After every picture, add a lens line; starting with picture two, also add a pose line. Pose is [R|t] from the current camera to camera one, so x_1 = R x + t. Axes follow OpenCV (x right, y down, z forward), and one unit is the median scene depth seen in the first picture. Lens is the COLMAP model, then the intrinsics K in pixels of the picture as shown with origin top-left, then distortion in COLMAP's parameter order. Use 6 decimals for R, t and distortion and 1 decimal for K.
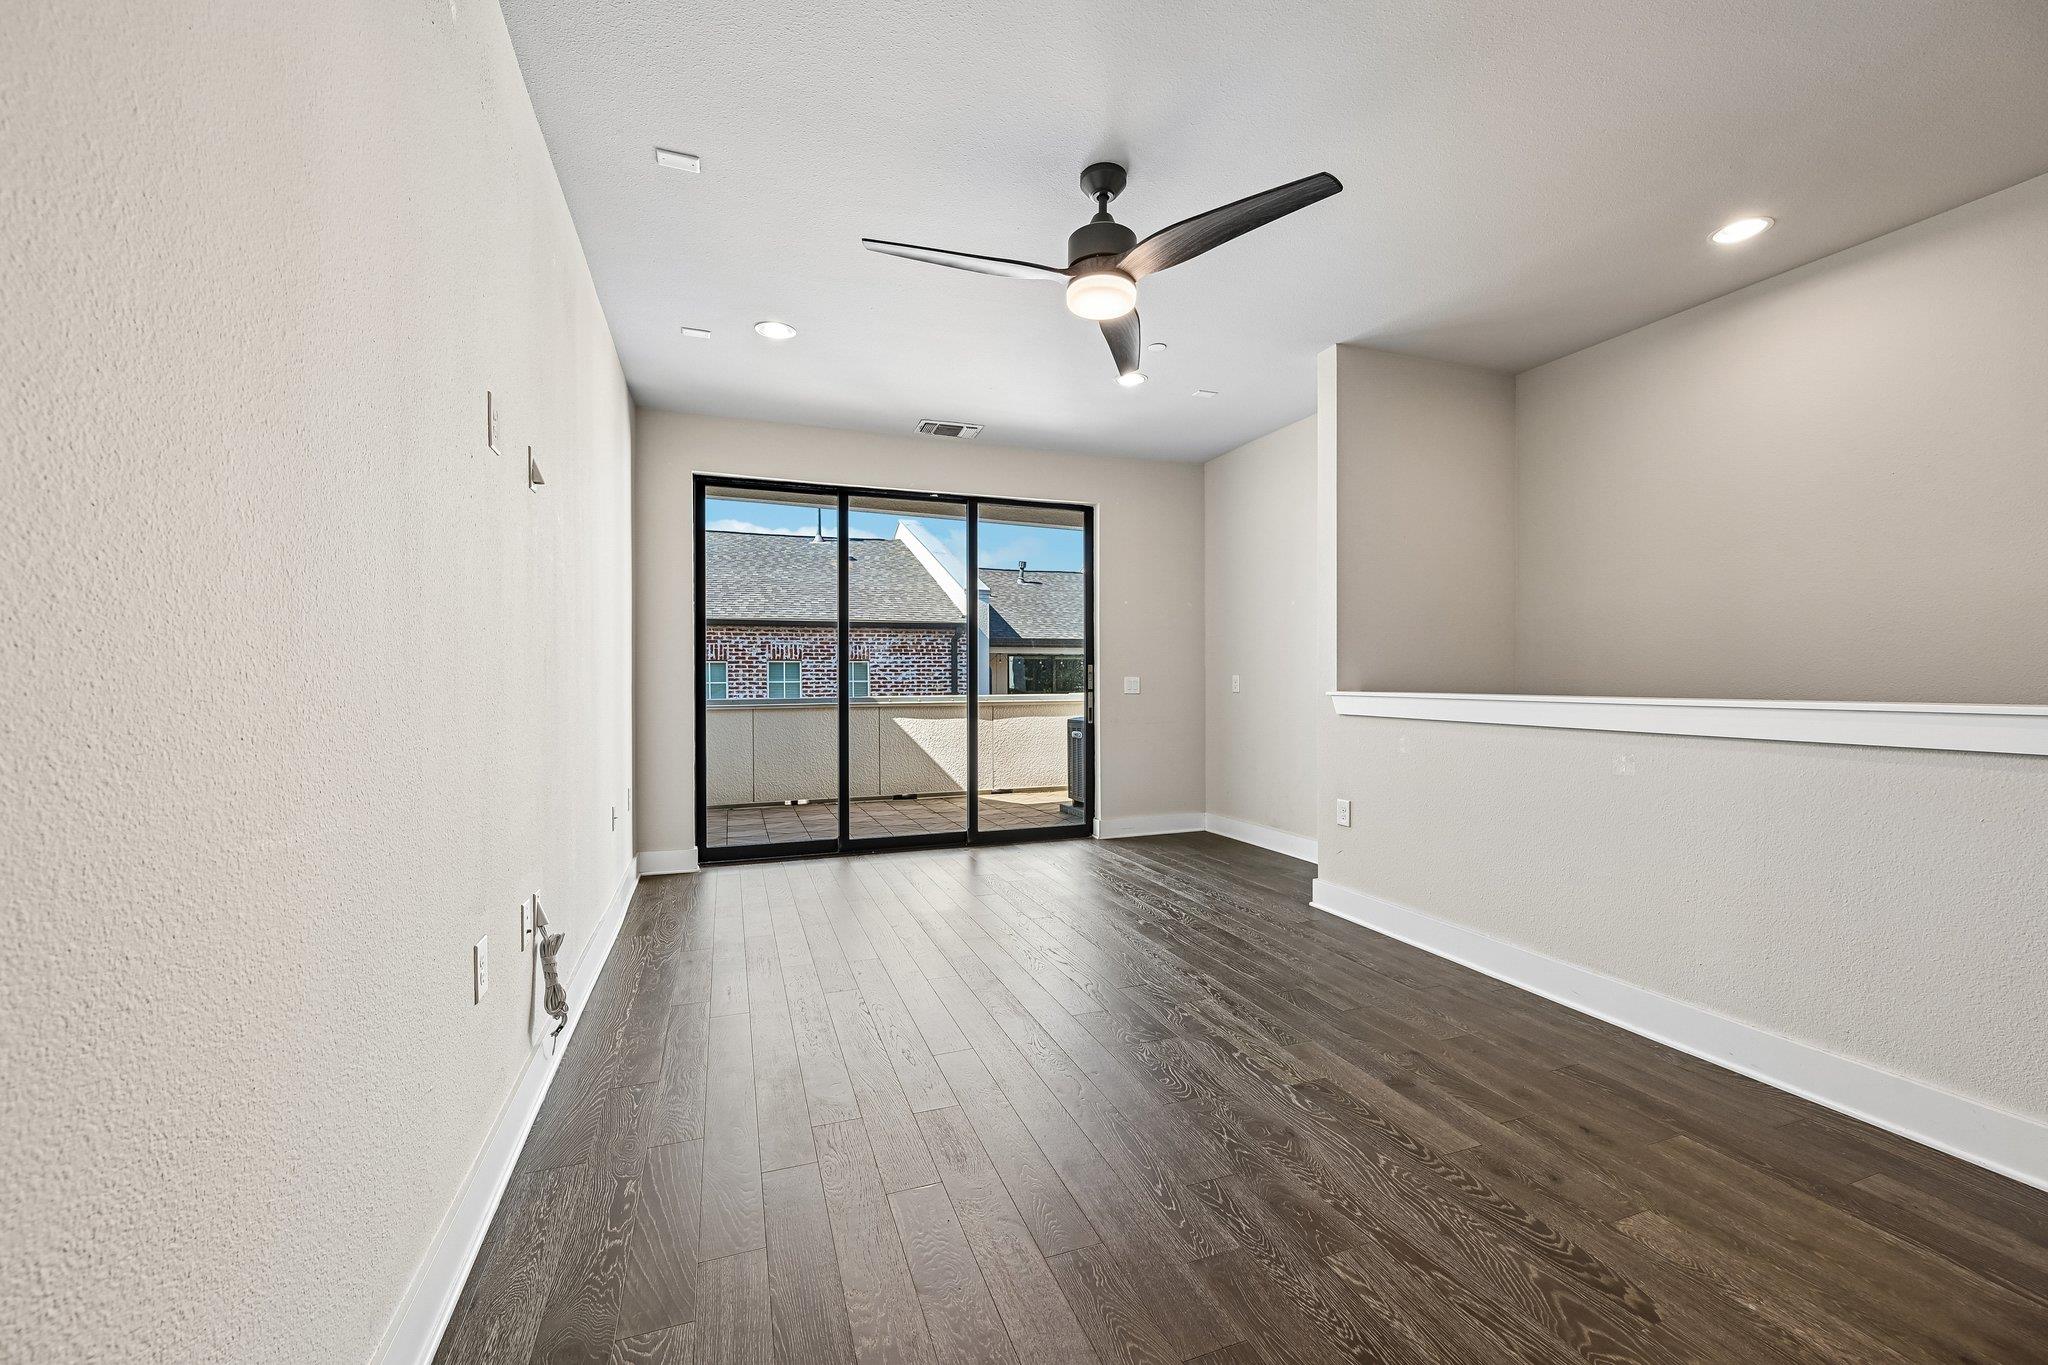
lens RADIAL K [[796.5, 0, 1025.5], [0, 796.5, 681.2], [0, 0, 1]] dist [0.006735, -0.002564]
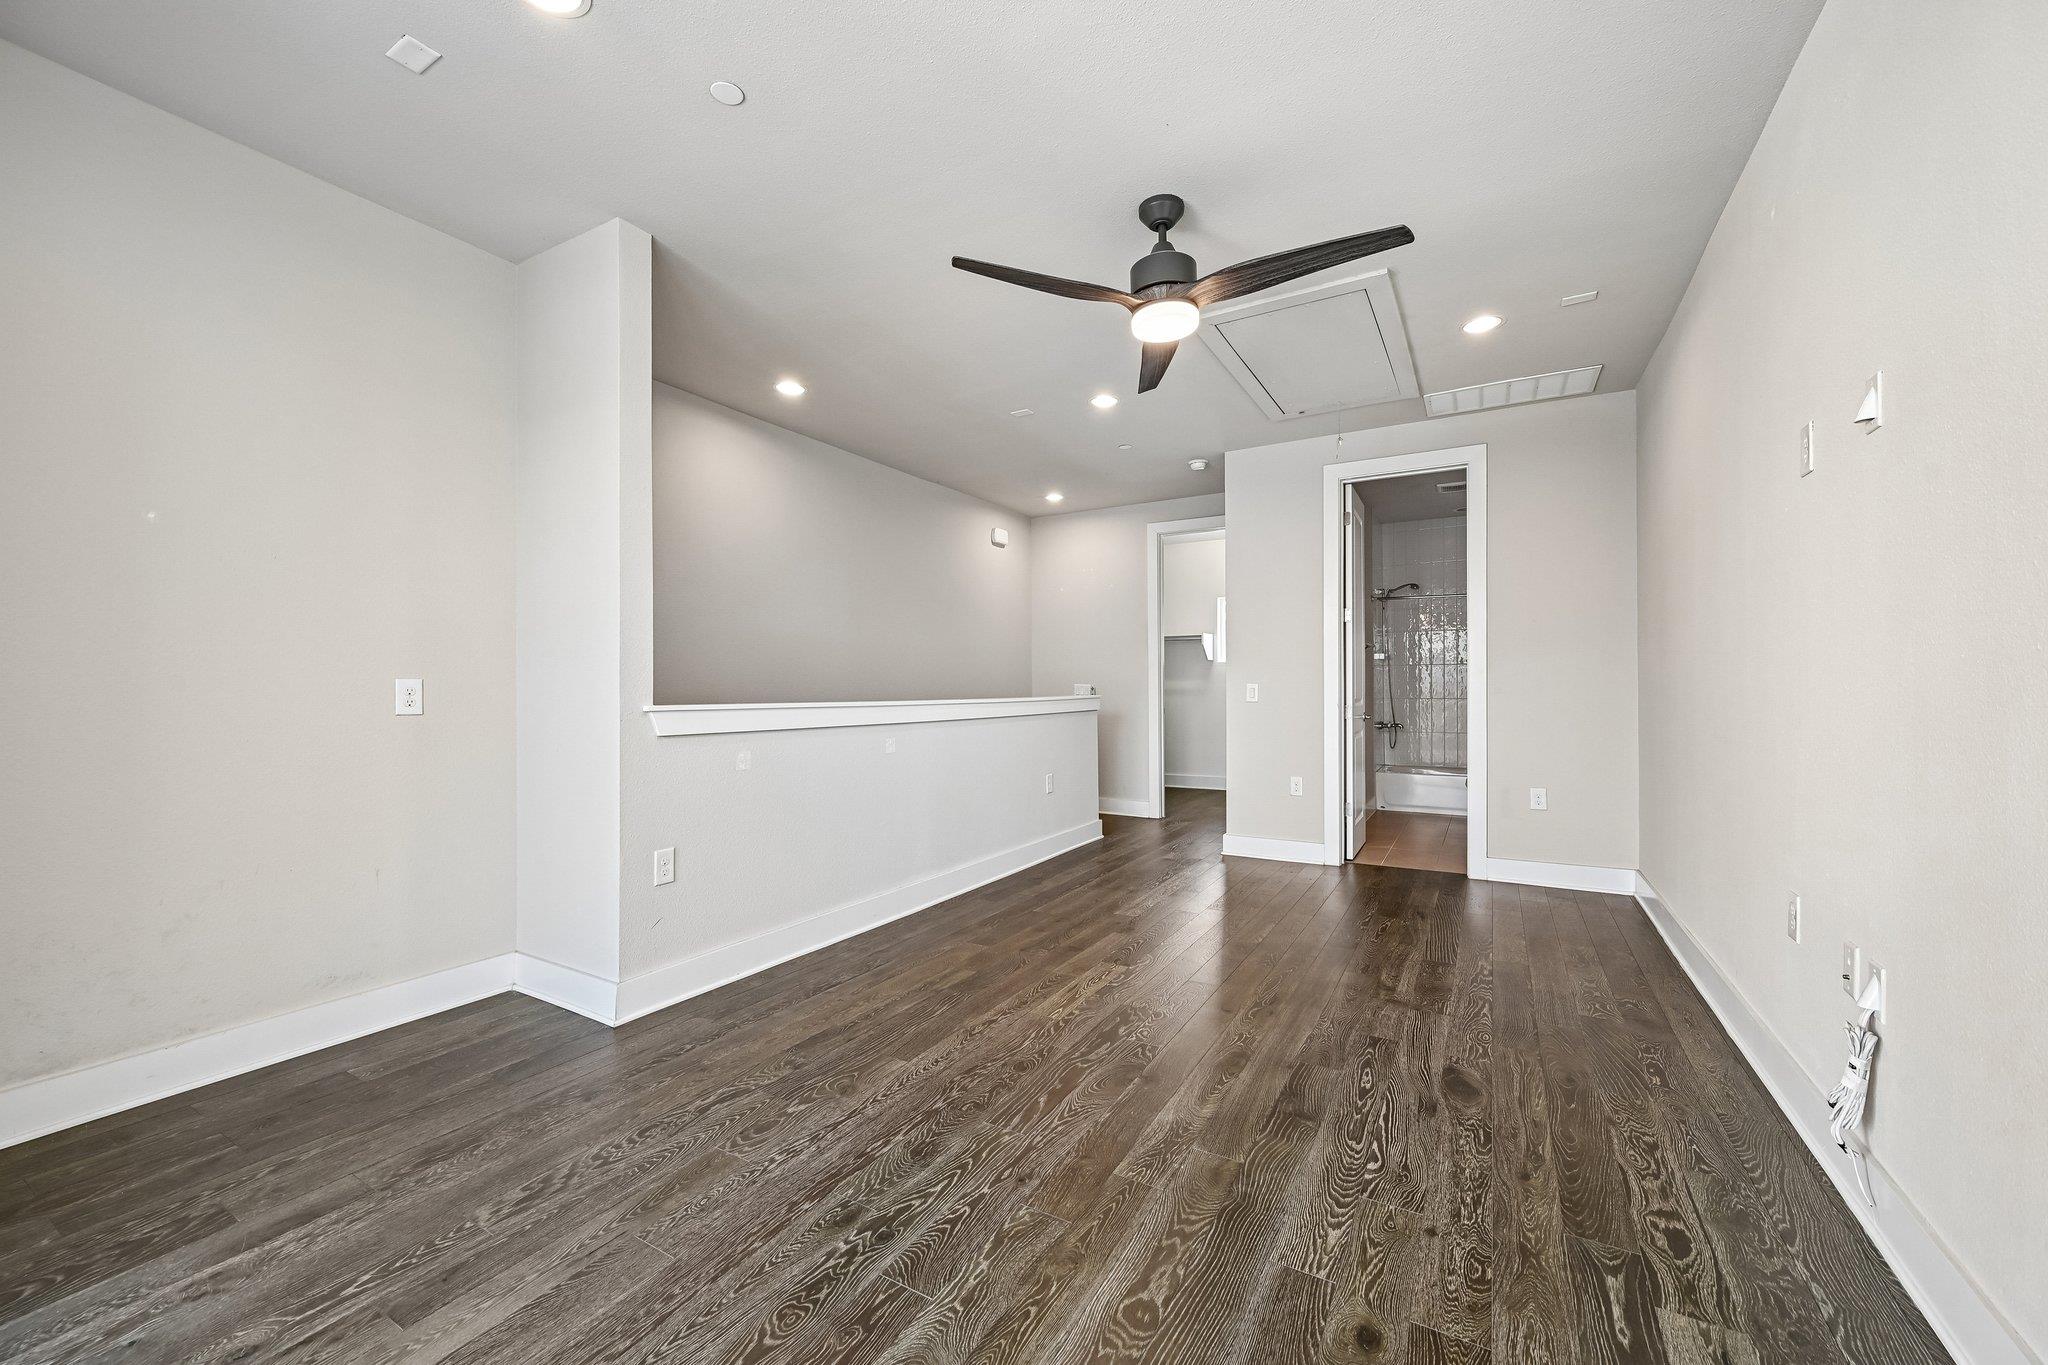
lens RADIAL K [[796.5, 0, 1027.4], [0, 796.5, 685.2], [0, 0, 1]] dist [0.006735, -0.002564]
pose [[-0.630459, 0.007837, 0.776183, -0.563693], [0.005375, 0.999969, -0.005731, 0.000713], [-0.776204, 0.000559, -0.630481, 1.698856]]
